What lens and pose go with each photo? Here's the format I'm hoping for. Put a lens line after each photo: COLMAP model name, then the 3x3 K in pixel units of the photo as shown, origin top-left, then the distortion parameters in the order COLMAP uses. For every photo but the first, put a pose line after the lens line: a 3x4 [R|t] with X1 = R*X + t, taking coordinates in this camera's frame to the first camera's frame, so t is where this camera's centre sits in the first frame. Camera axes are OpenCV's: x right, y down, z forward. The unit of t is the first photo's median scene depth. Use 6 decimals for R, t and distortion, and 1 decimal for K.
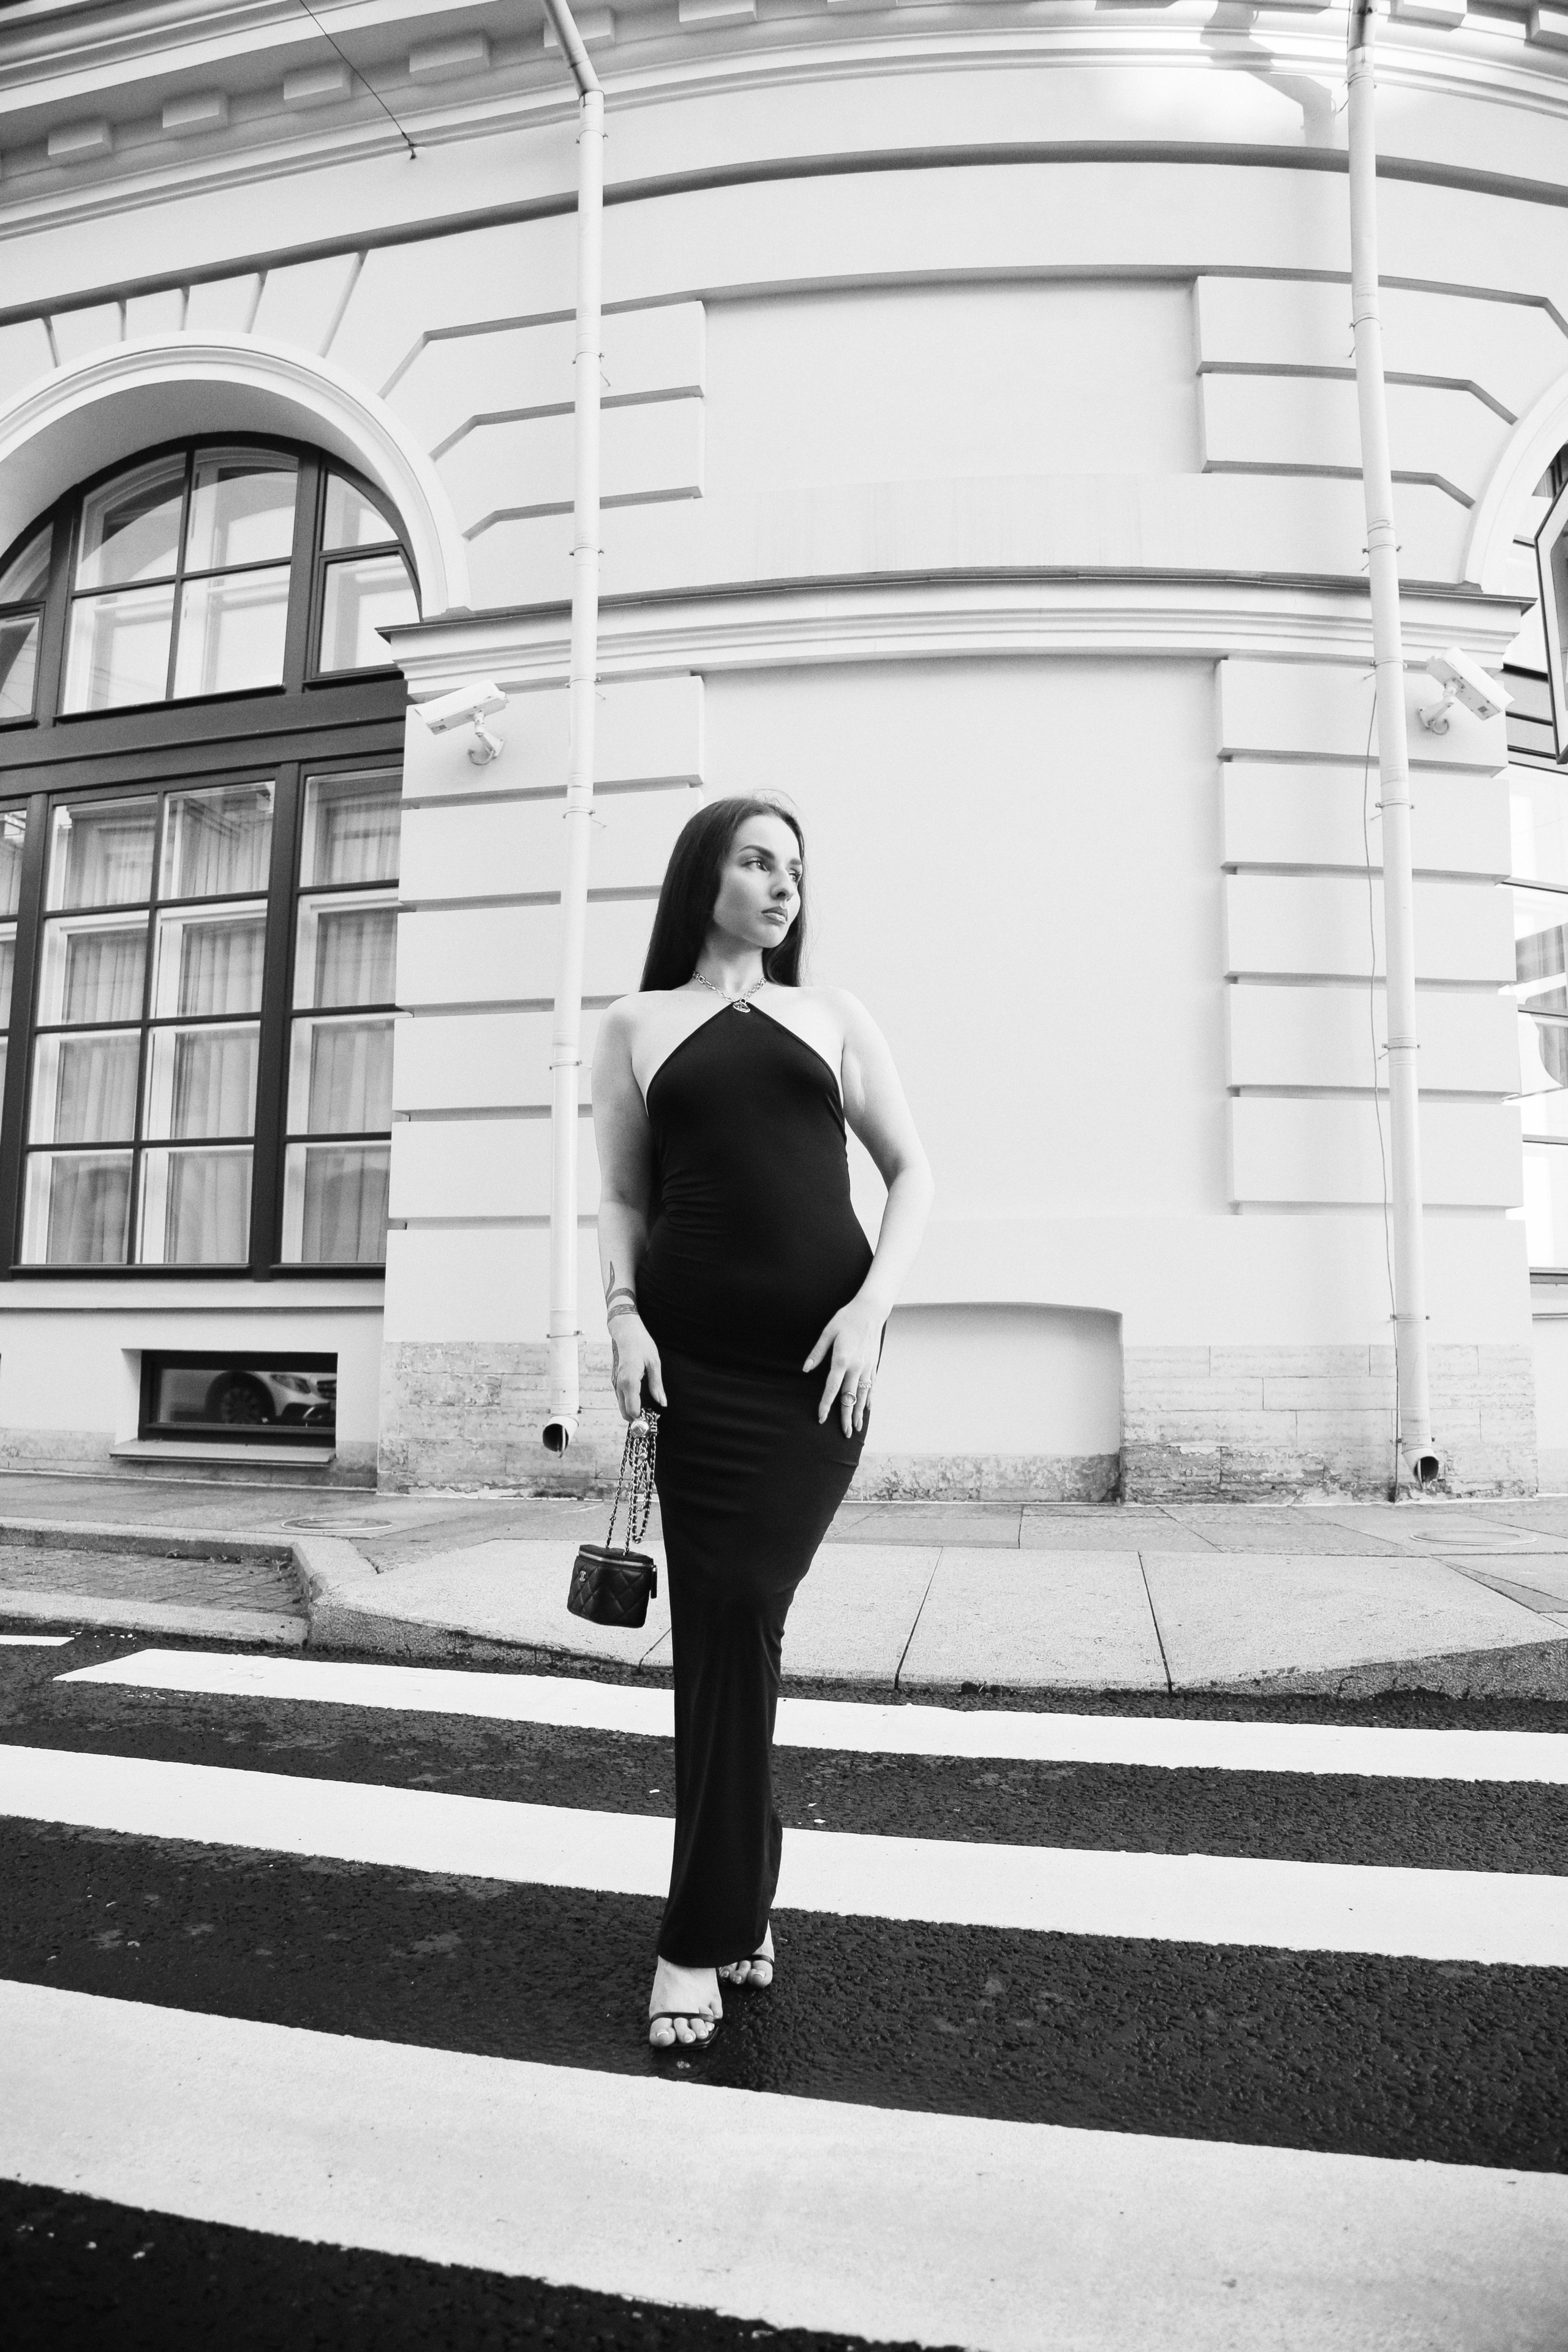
lens RADIAL K [[1611.1, 0, 784.0], [0, 1611.1, 1176.0], [0, 0, 1]] dist [-0.129170, 0.066694]
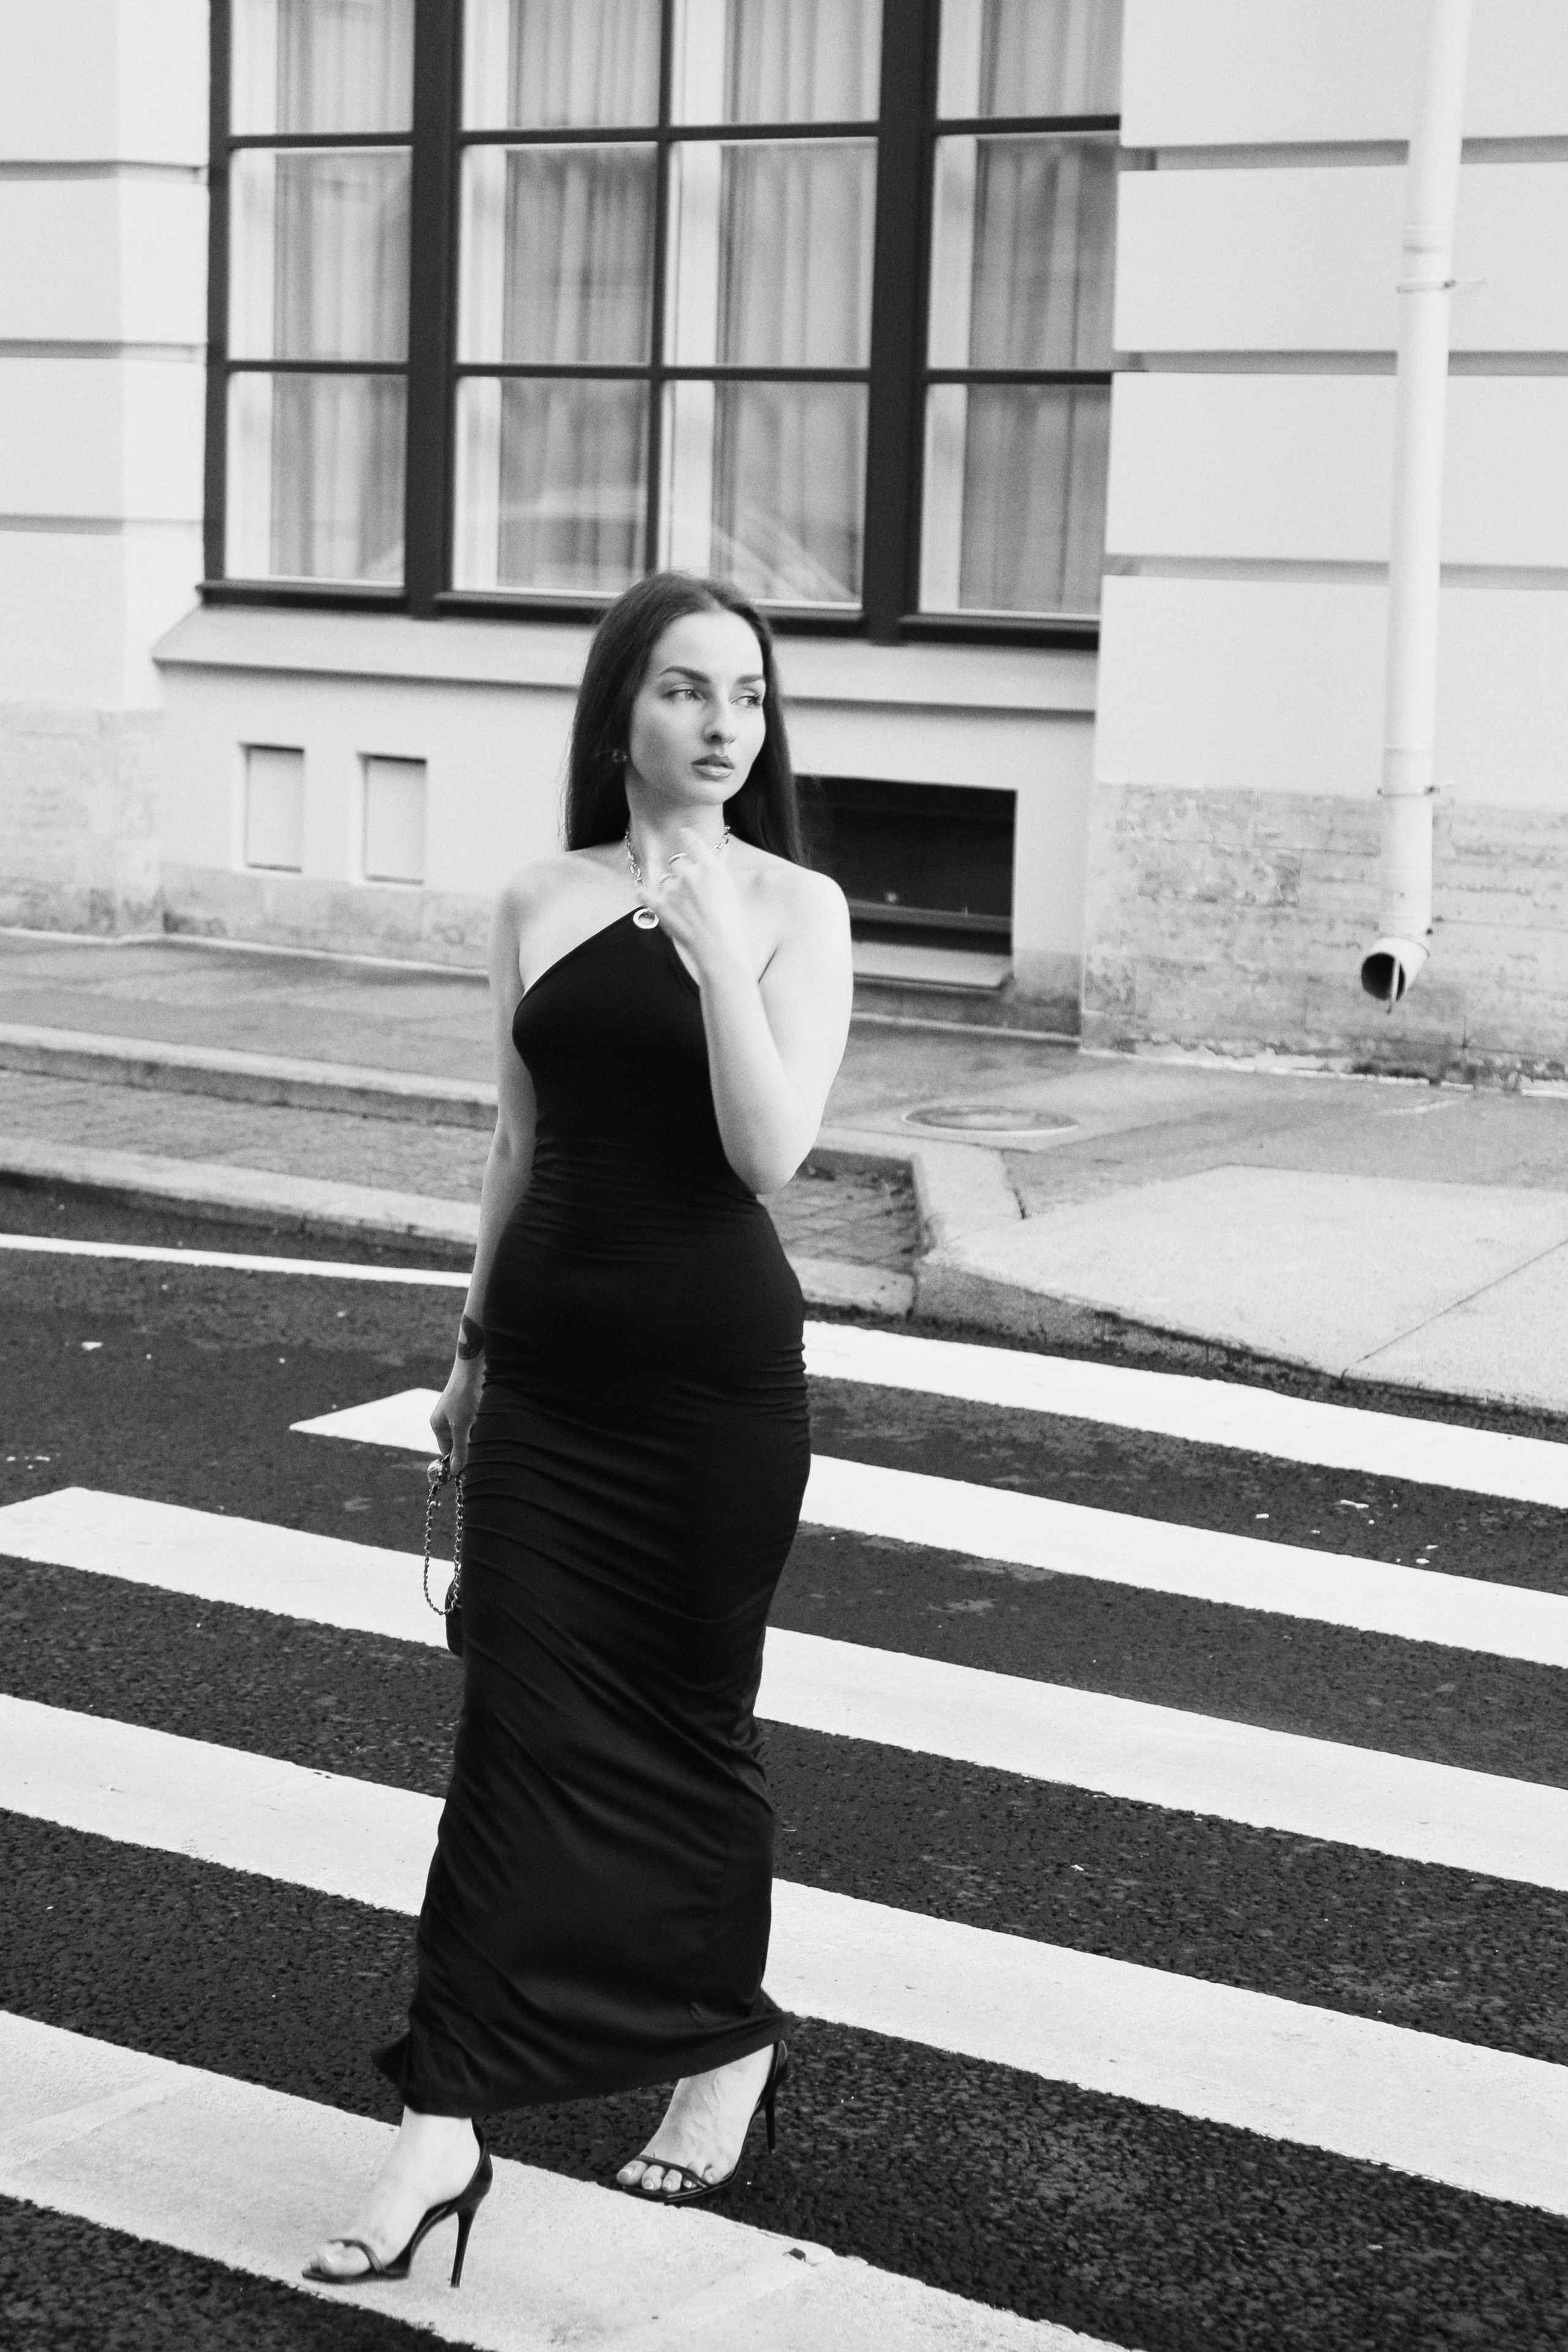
lens RADIAL K [[4316.1, 0, 784.0], [0, 4316.1, 1176.0], [0, 0, 1]] dist [0.389489, 0.018648]
pose [[0.938568, 0.071026, -0.337707, 0.177412], [0.016527, 0.968217, 0.249564, -0.150675], [0.344699, -0.239814, 0.907564, -0.465702]]
